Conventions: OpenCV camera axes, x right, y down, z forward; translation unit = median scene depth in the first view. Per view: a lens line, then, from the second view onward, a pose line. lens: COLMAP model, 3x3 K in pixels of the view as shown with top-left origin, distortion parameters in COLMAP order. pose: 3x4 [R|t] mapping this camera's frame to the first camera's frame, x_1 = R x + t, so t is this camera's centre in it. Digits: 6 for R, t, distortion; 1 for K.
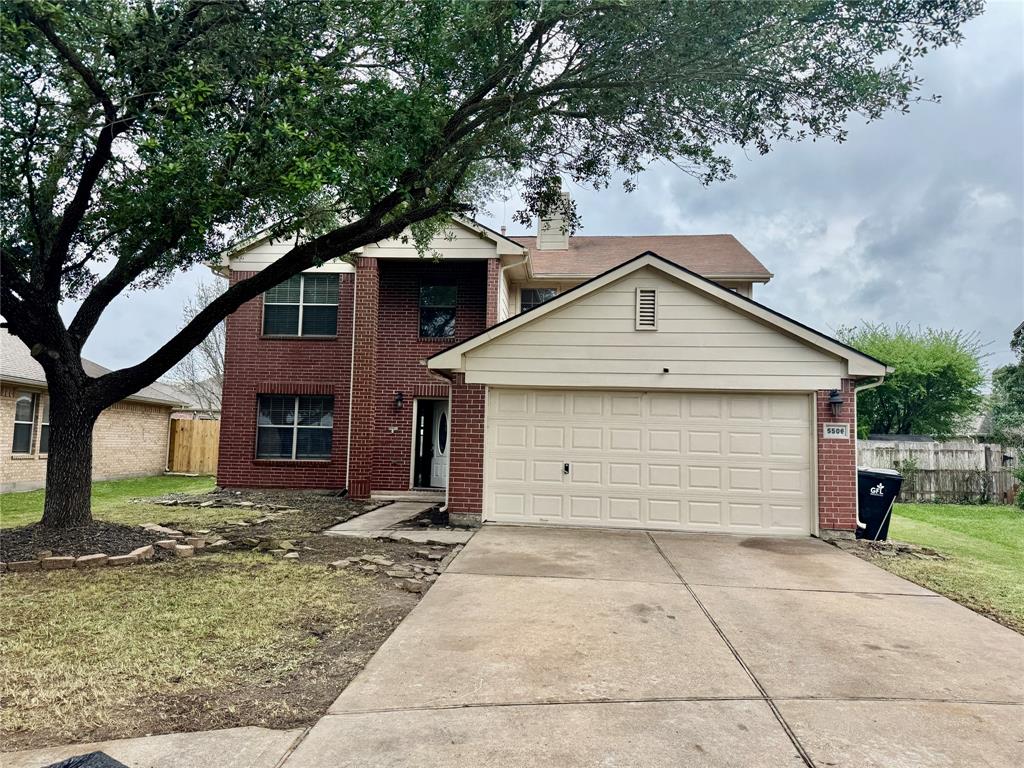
lens RADIAL K [[724.3, 0, 511.6], [0, 724.3, 381.8], [0, 0, 1]] dist [0.013258, -0.012576]
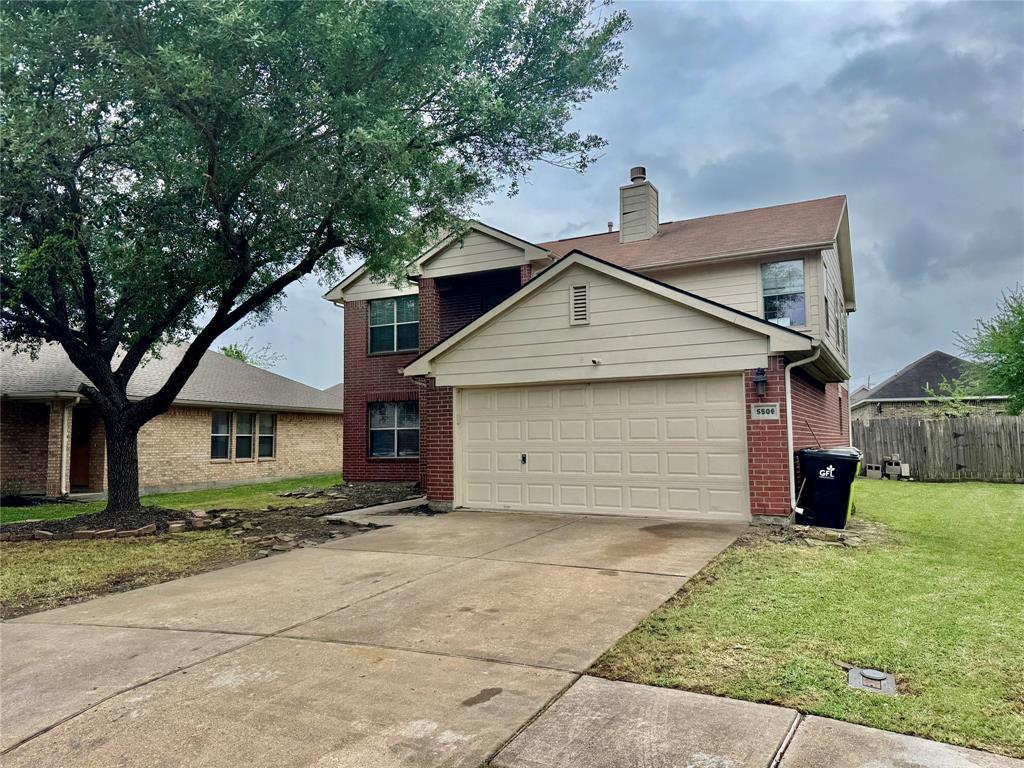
lens RADIAL K [[724.3, 0, 512.1], [0, 724.3, 386.4], [0, 0, 1]] dist [0.013258, -0.012576]
pose [[0.920379, -0.067356, -0.385182, 0.493415], [0.073244, 0.997314, 0.000616, 0.009857], [0.384105, -0.028779, 0.922841, -0.003886]]
